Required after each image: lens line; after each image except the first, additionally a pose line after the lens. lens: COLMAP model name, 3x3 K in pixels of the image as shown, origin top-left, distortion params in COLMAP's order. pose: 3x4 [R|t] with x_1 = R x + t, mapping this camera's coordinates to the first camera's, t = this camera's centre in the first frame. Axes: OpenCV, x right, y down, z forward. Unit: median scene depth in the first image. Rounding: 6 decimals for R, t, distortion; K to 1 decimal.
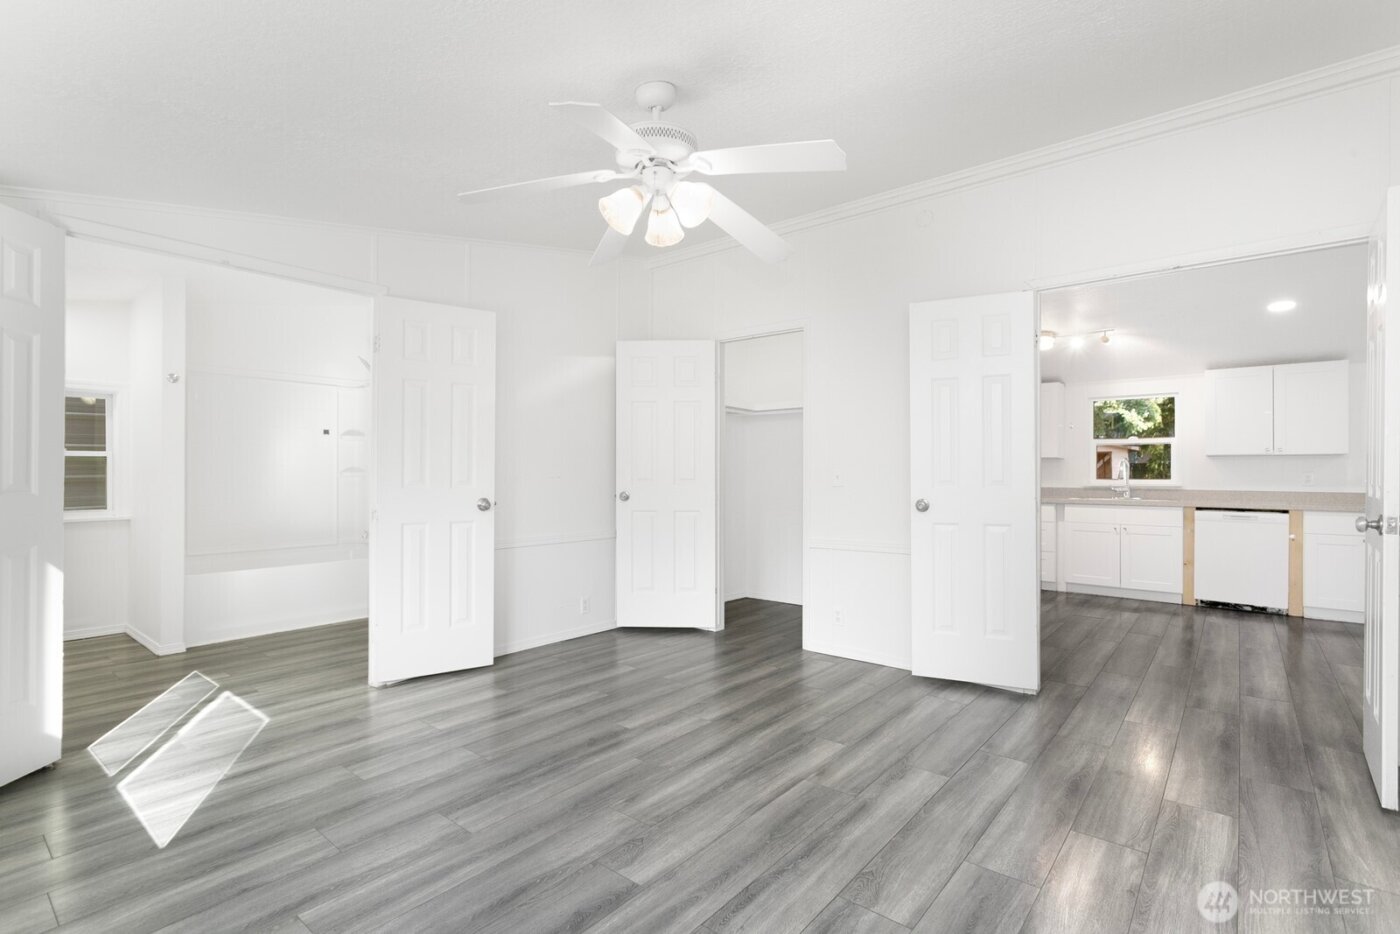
lens RADIAL K [[661.6, 0, 693.8], [0, 661.6, 472.1], [0, 0, 1]] dist [0.003016, 0.000660]
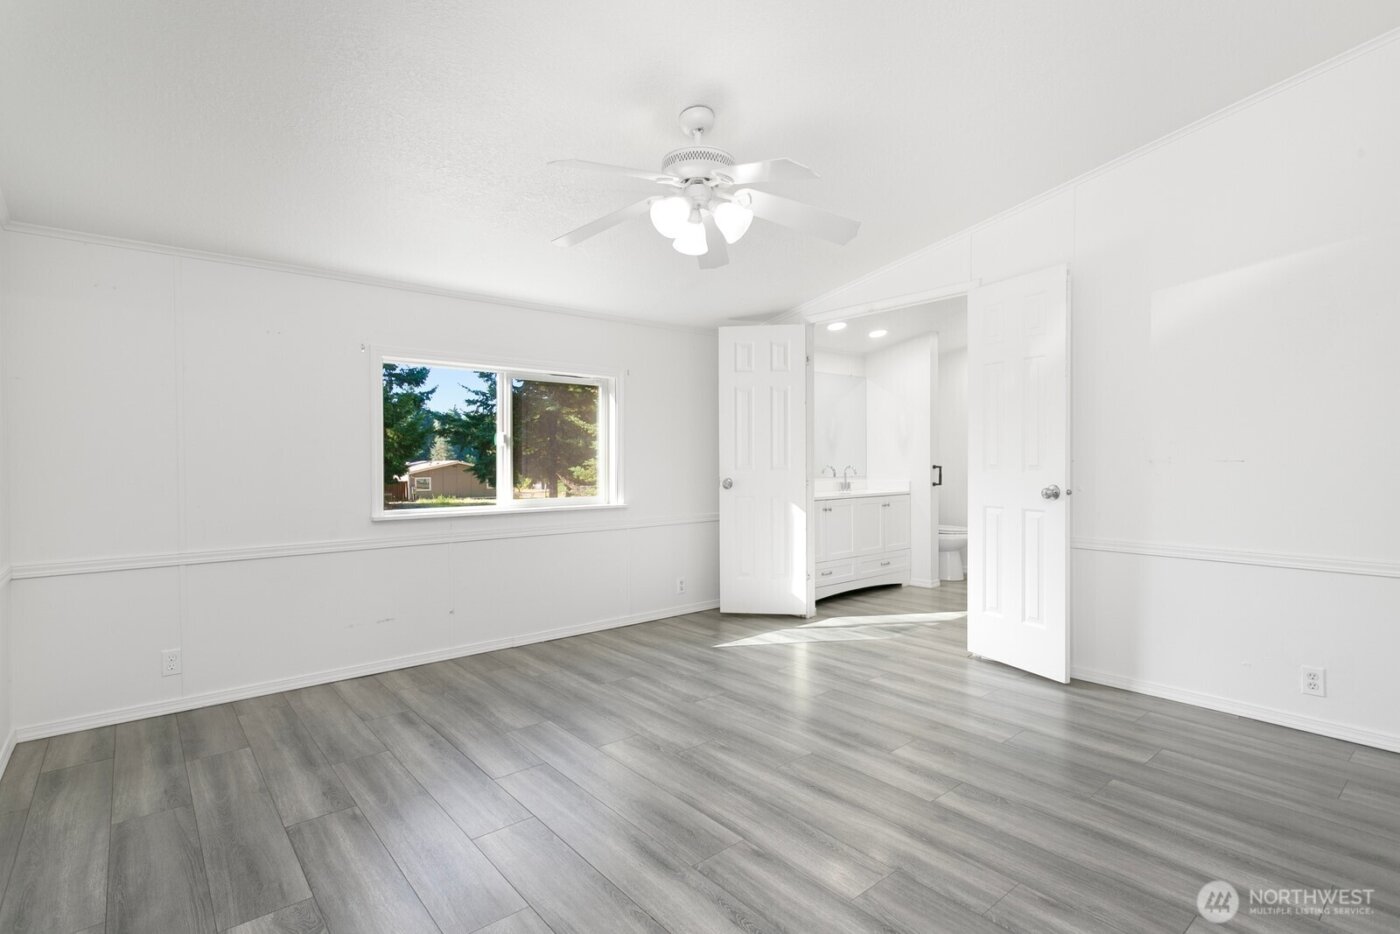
lens RADIAL K [[661.6, 0, 693.8], [0, 661.6, 472.1], [0, 0, 1]] dist [0.003016, 0.000660]
pose [[-0.168250, 0.021580, -0.985508, 0.962430], [0.014689, 0.999704, 0.019383, -0.003428], [0.985635, -0.011215, -0.168517, 1.072810]]
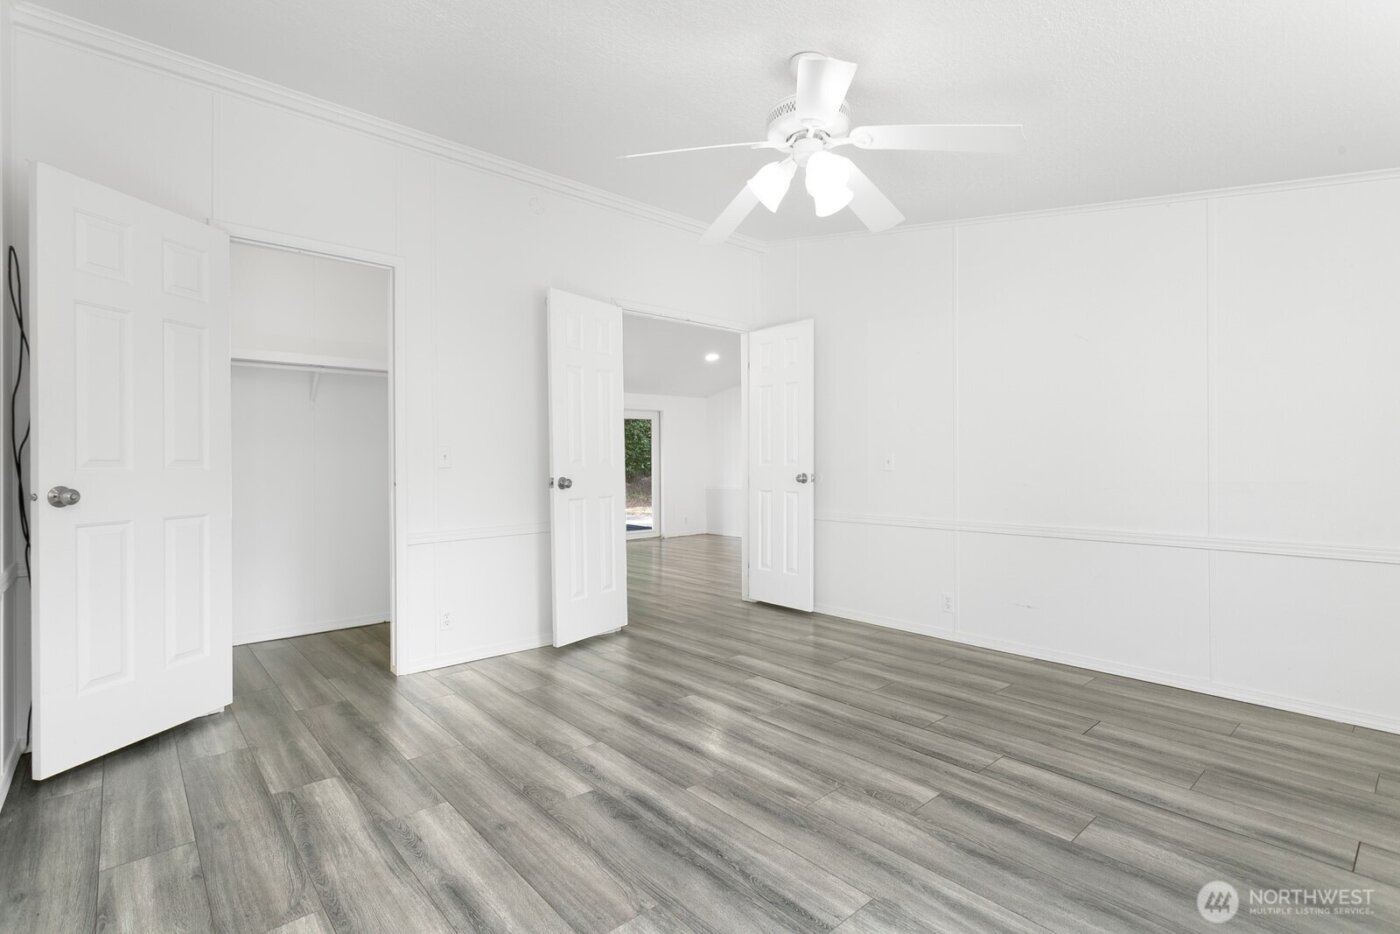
lens RADIAL K [[649.0, 0, 682.4], [0, 649.0, 467.9], [0, 0, 1]] dist [-0.000257, 0.000018]
pose [[0.159662, -0.004005, 0.987164, -0.968115], [-0.001605, 0.999989, 0.004316, 0.022651], [-0.987170, -0.002273, 0.159654, 0.939900]]
